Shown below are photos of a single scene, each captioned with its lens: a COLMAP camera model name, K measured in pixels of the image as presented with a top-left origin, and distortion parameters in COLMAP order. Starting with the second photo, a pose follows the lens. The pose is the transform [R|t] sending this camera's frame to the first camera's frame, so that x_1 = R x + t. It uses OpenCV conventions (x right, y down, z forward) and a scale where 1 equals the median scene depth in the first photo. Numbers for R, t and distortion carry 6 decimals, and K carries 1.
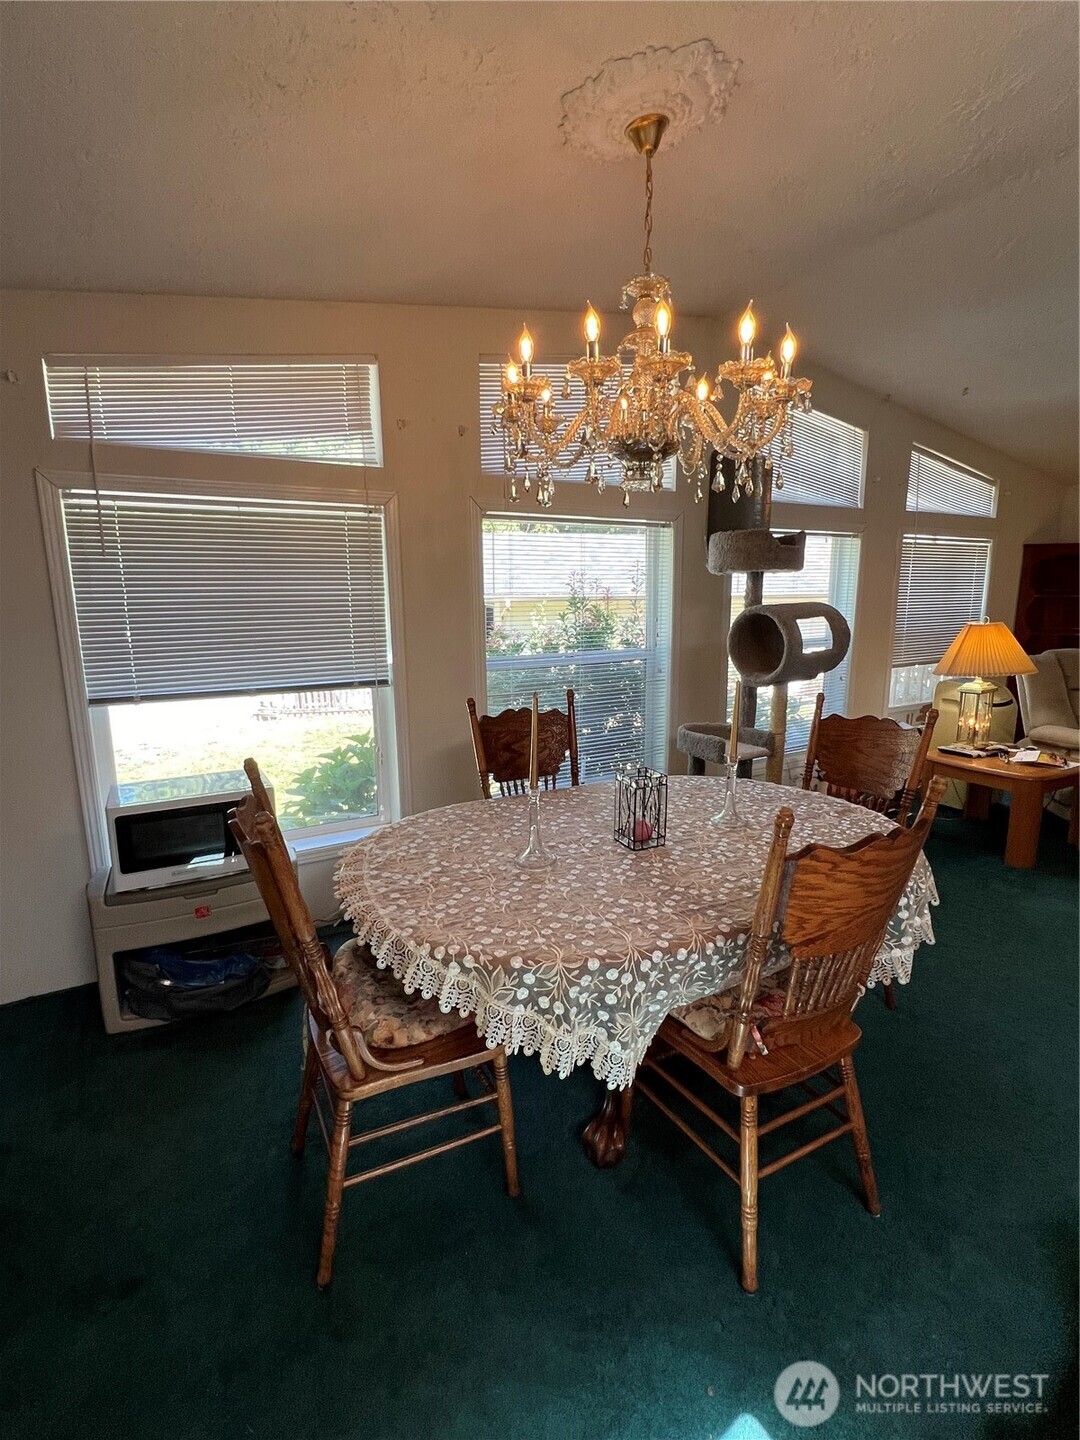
lens RADIAL K [[679.2, 0, 532.8], [0, 679.2, 714.8], [0, 0, 1]] dist [-0.001893, -0.000548]
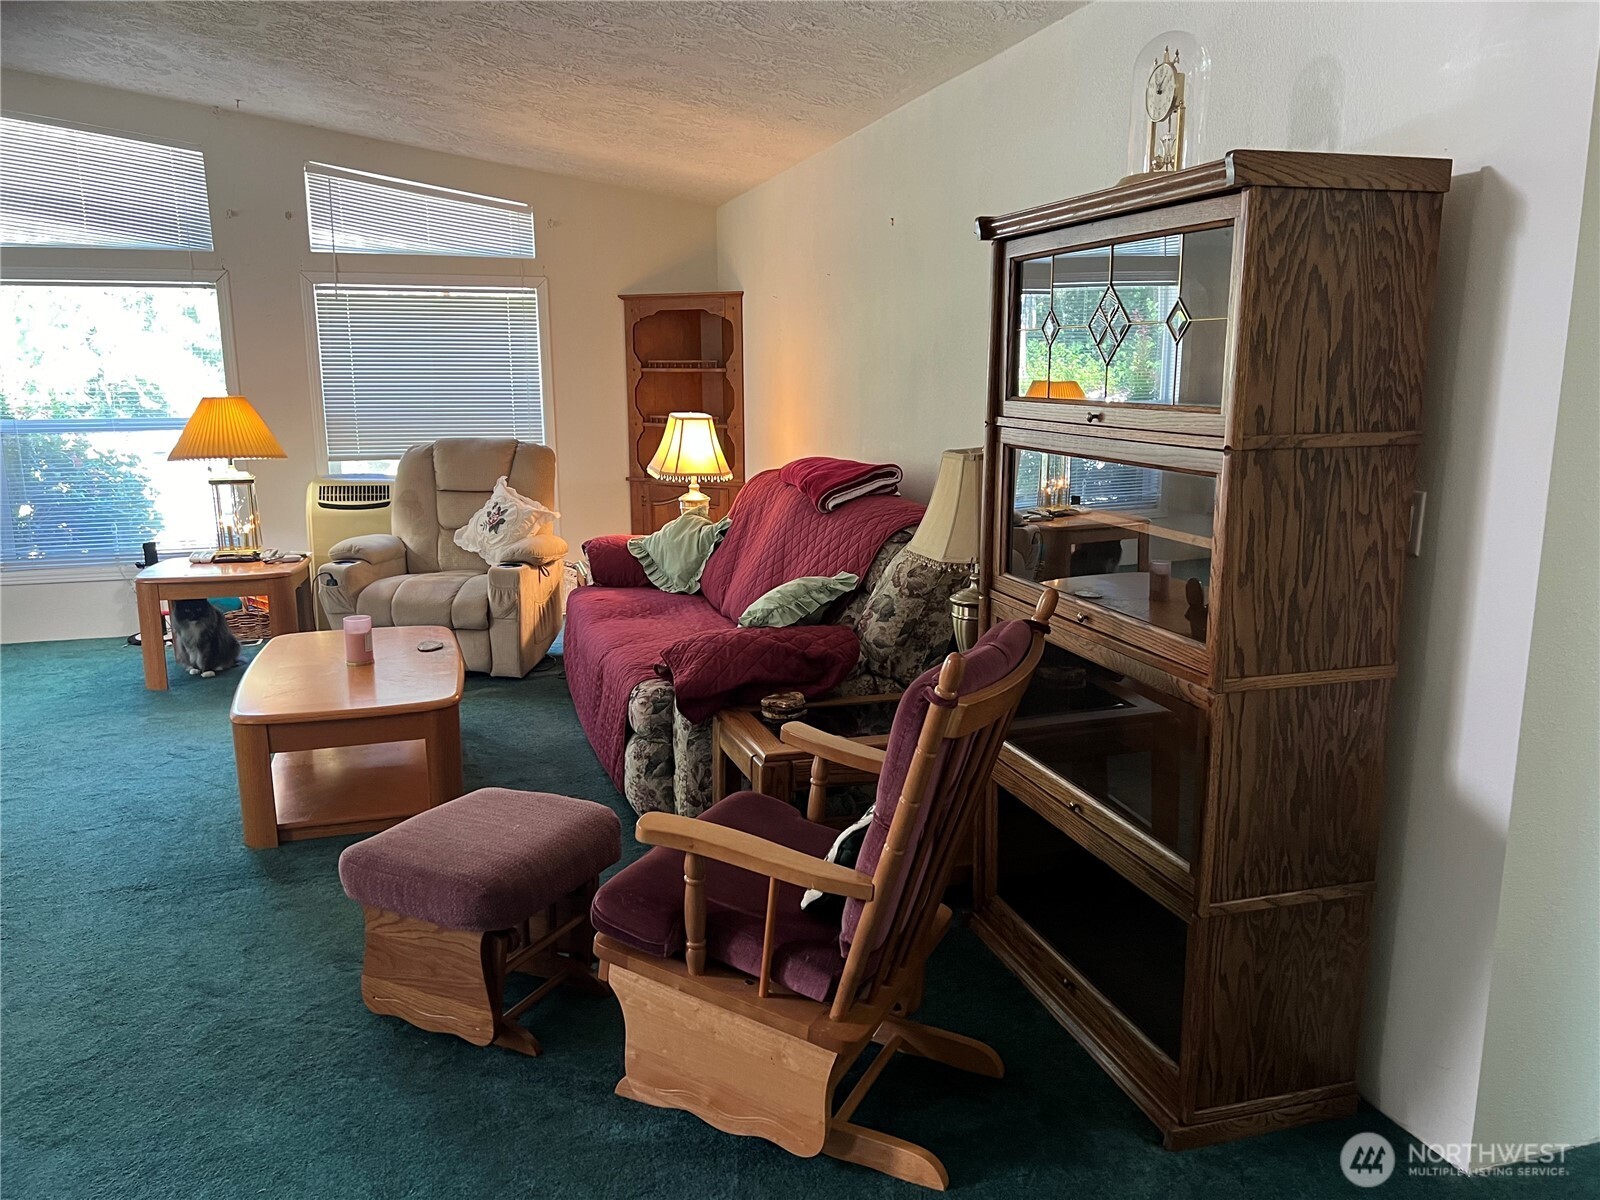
lens RADIAL K [[1187.9, 0, 815.3], [0, 1187.9, 603.0], [0, 0, 1]] dist [0.027919, -0.005538]
pose [[0.980873, 0.041586, -0.190157, 1.471061], [-0.037747, 0.999005, 0.023765, 0.040946], [0.190956, -0.016133, 0.981466, -0.229061]]
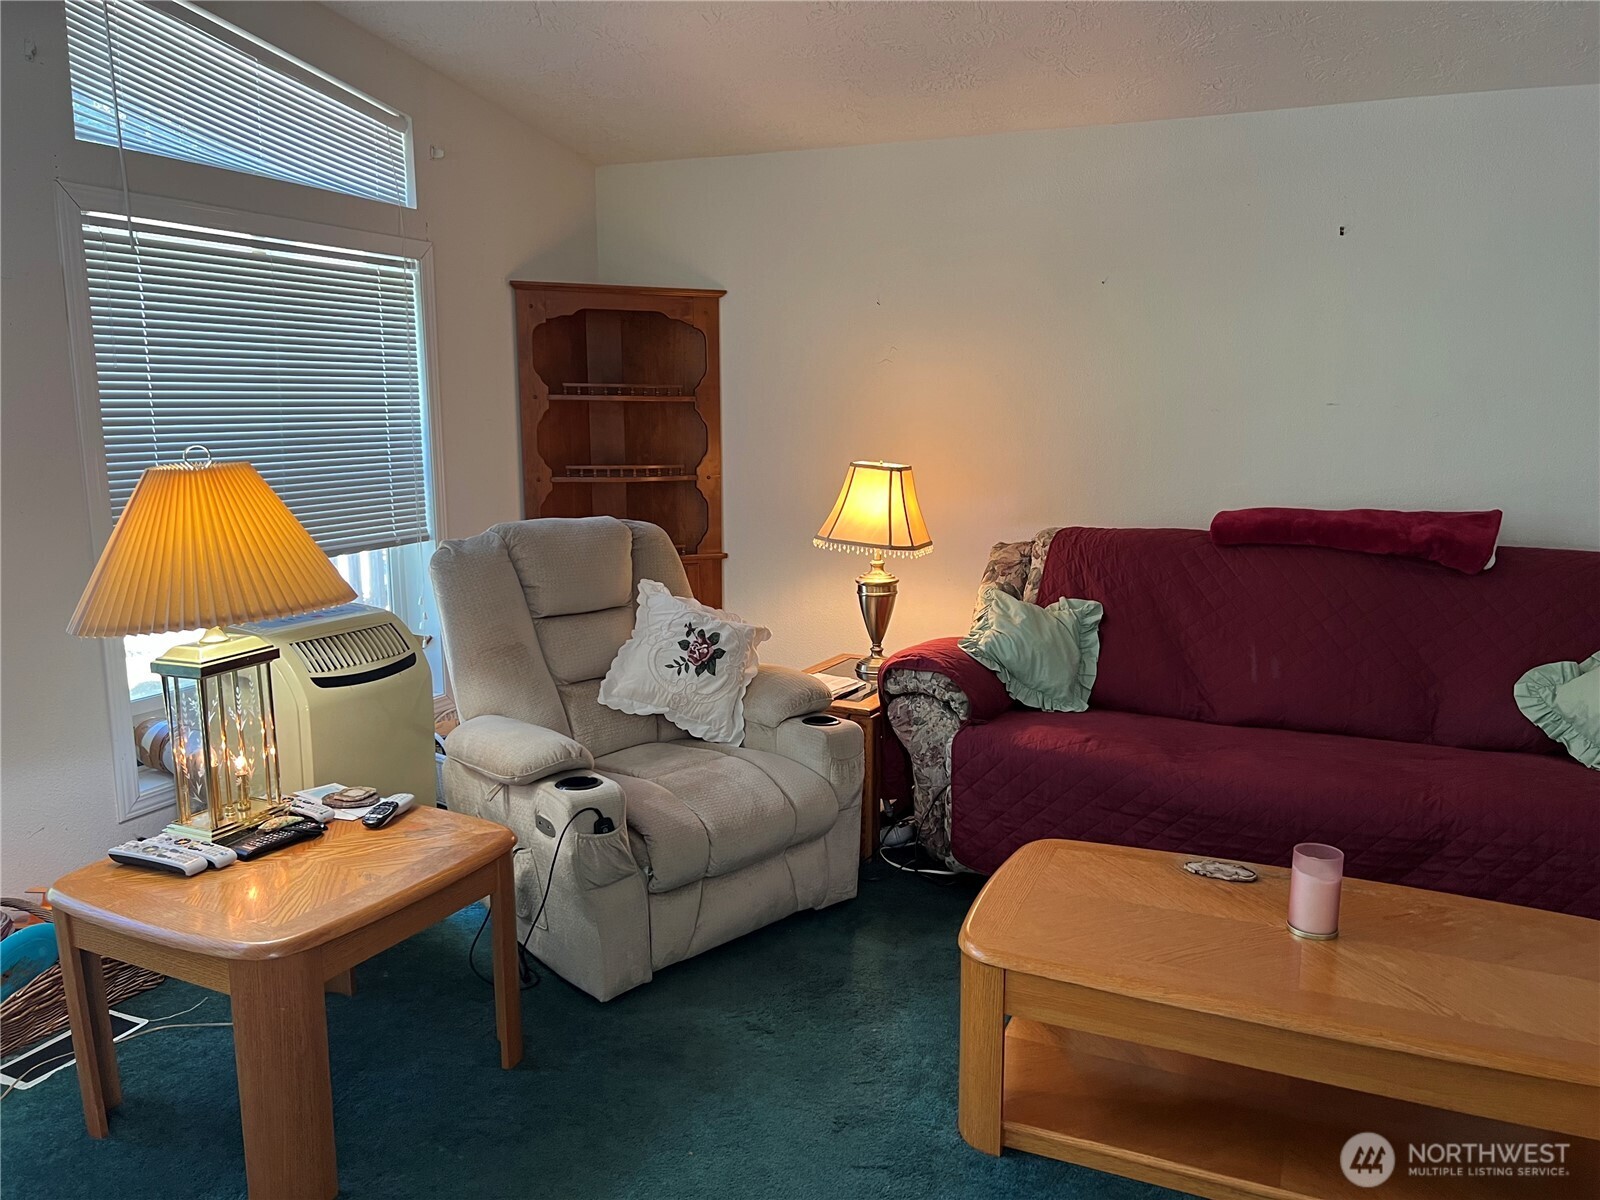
lens RADIAL K [[1187.9, 0, 815.3], [0, 1187.9, 603.0], [0, 0, 1]] dist [0.027919, -0.005538]
pose [[0.806947, -0.095847, 0.582795, 0.509216], [0.097387, 0.994831, 0.028767, -0.051080], [-0.582540, 0.033543, 0.812110, 0.309032]]
